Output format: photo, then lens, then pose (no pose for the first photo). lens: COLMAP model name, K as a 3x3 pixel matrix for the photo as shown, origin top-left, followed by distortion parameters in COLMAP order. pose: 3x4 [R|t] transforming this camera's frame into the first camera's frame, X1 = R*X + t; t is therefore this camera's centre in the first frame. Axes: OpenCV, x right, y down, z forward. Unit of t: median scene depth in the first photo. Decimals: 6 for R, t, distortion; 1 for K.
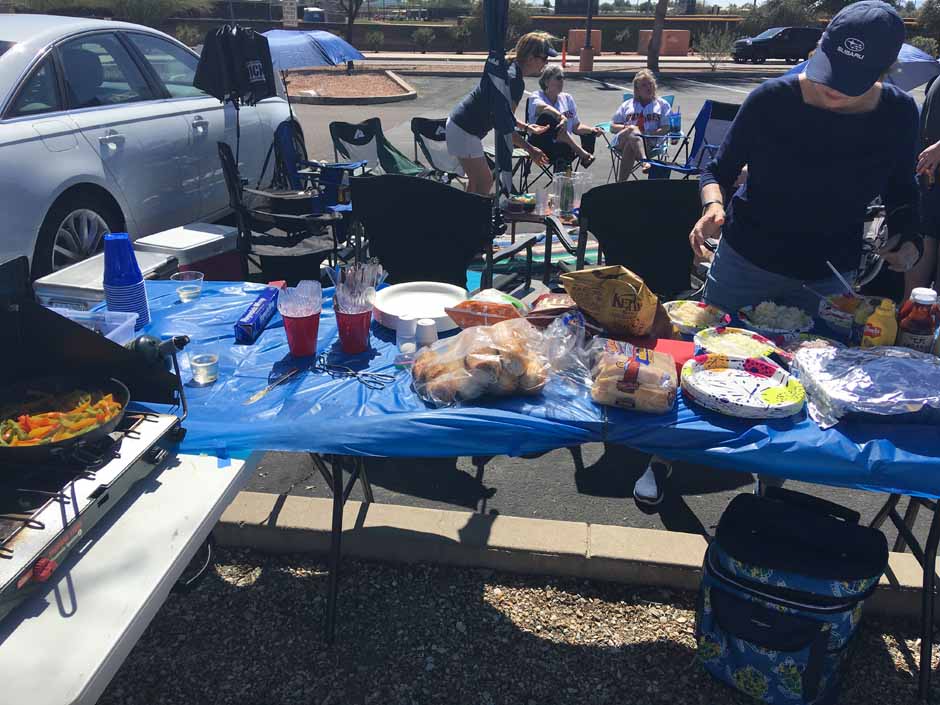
lens RADIAL K [[787.6, 0, 471.0], [0, 787.6, 346.9], [0, 0, 1]] dist [0.119520, -0.181224]
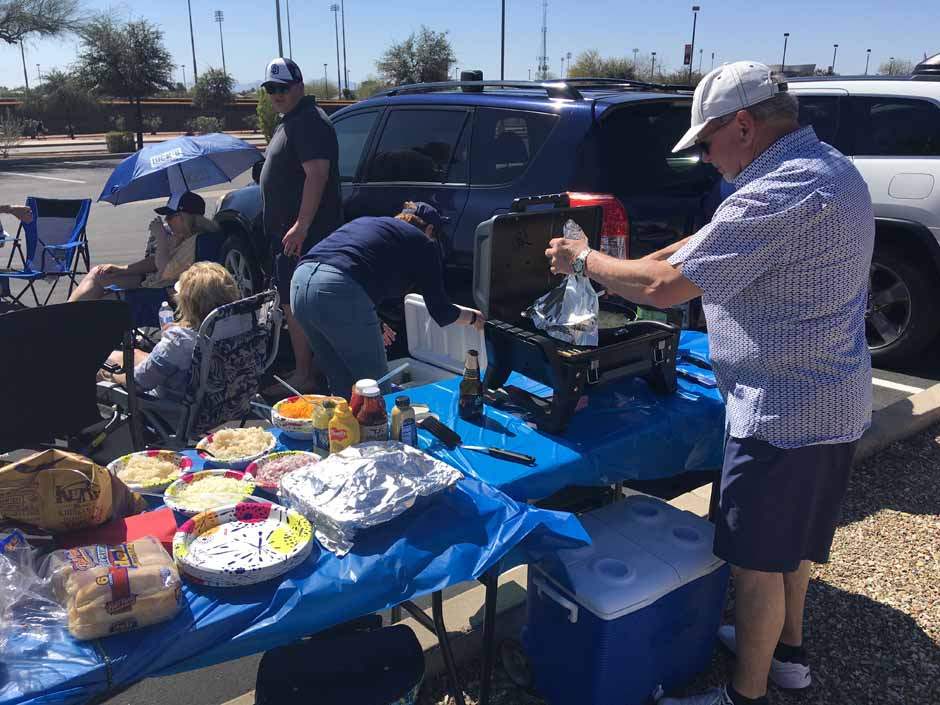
lens RADIAL K [[787.6, 0, 471.0], [0, 787.6, 346.9], [0, 0, 1]] dist [0.119520, -0.181224]
pose [[0.698429, -0.219546, 0.681173, -0.038193], [0.279842, 0.959785, 0.022413, -0.105469], [-0.658700, 0.174967, 0.731780, 0.150316]]
